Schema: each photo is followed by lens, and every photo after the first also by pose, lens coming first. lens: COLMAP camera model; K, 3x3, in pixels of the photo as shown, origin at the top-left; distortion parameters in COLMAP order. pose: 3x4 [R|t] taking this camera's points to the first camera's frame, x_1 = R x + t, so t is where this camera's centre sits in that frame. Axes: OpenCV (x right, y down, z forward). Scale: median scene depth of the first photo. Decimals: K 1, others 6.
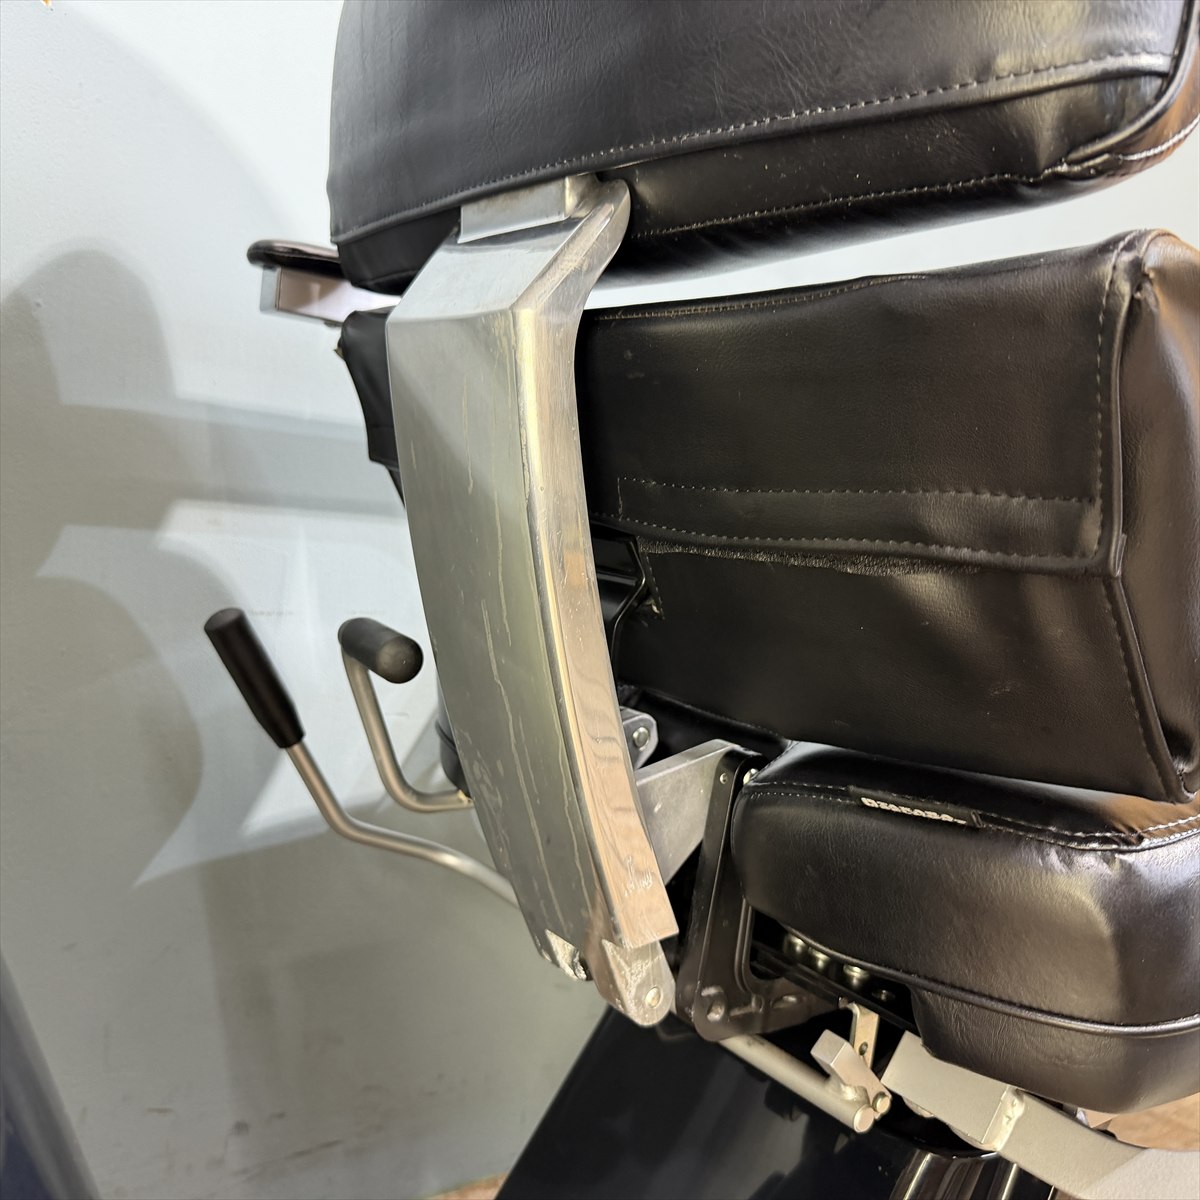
lens RADIAL K [[1150.5, 0, 595.1], [0, 1150.5, 601.0], [0, 0, 1]] dist [-0.005975, 0.000000]
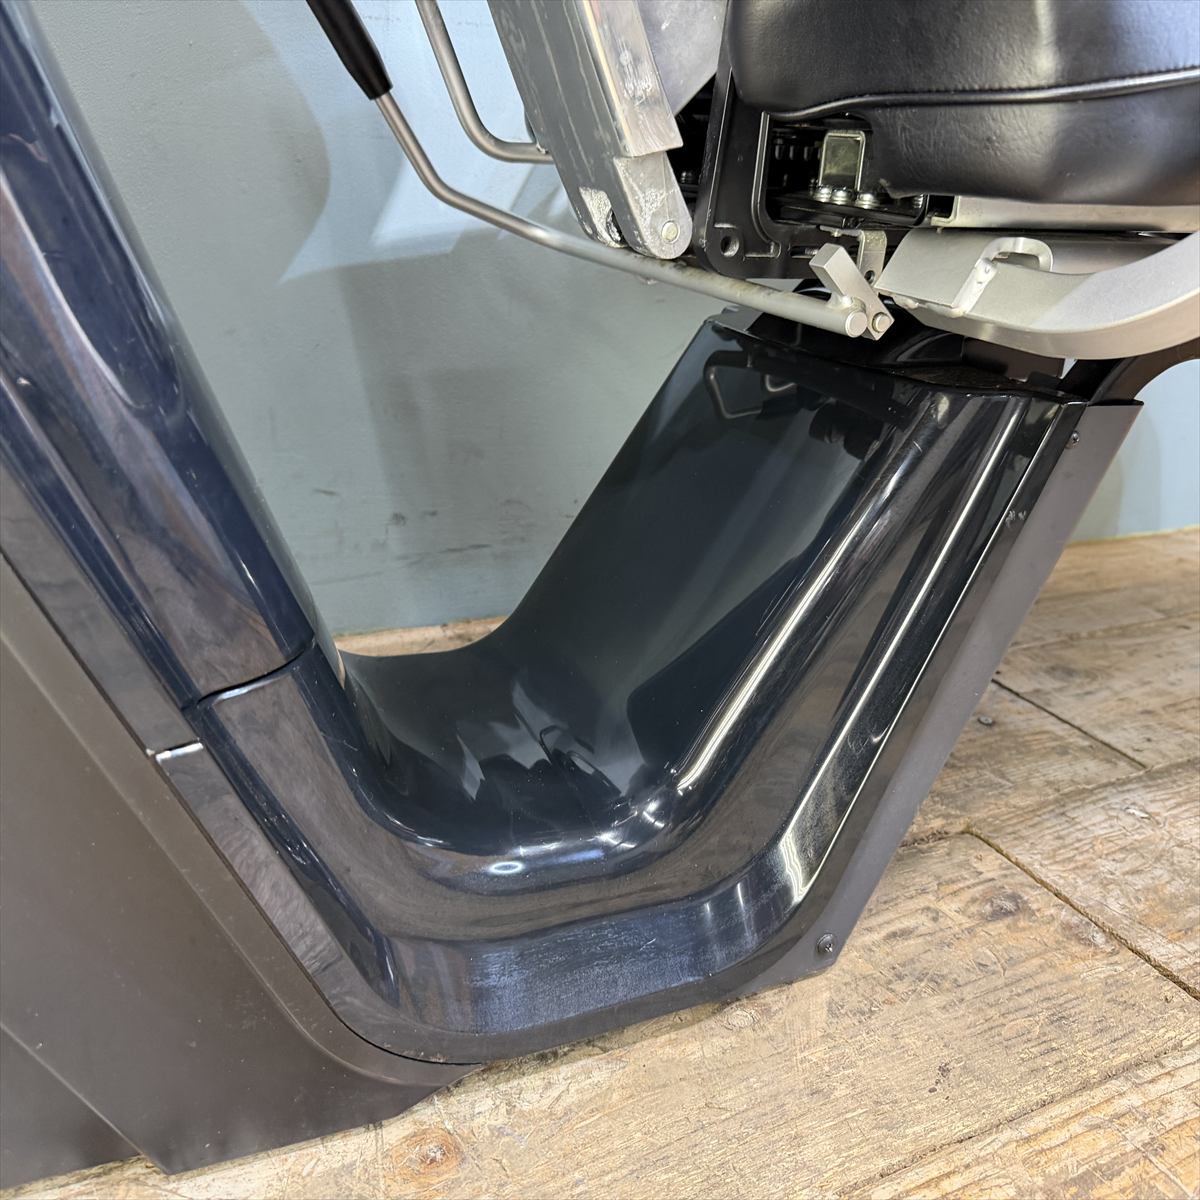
lens RADIAL K [[1150.5, 0, 598.2], [0, 1150.5, 601.5], [0, 0, 1]] dist [-0.005975, 0.000000]
pose [[0.978712, 0.023798, -0.203854, 0.162595], [0.033400, 0.961547, 0.272602, 0.292648], [0.202503, -0.273607, 0.940283, -0.093685]]
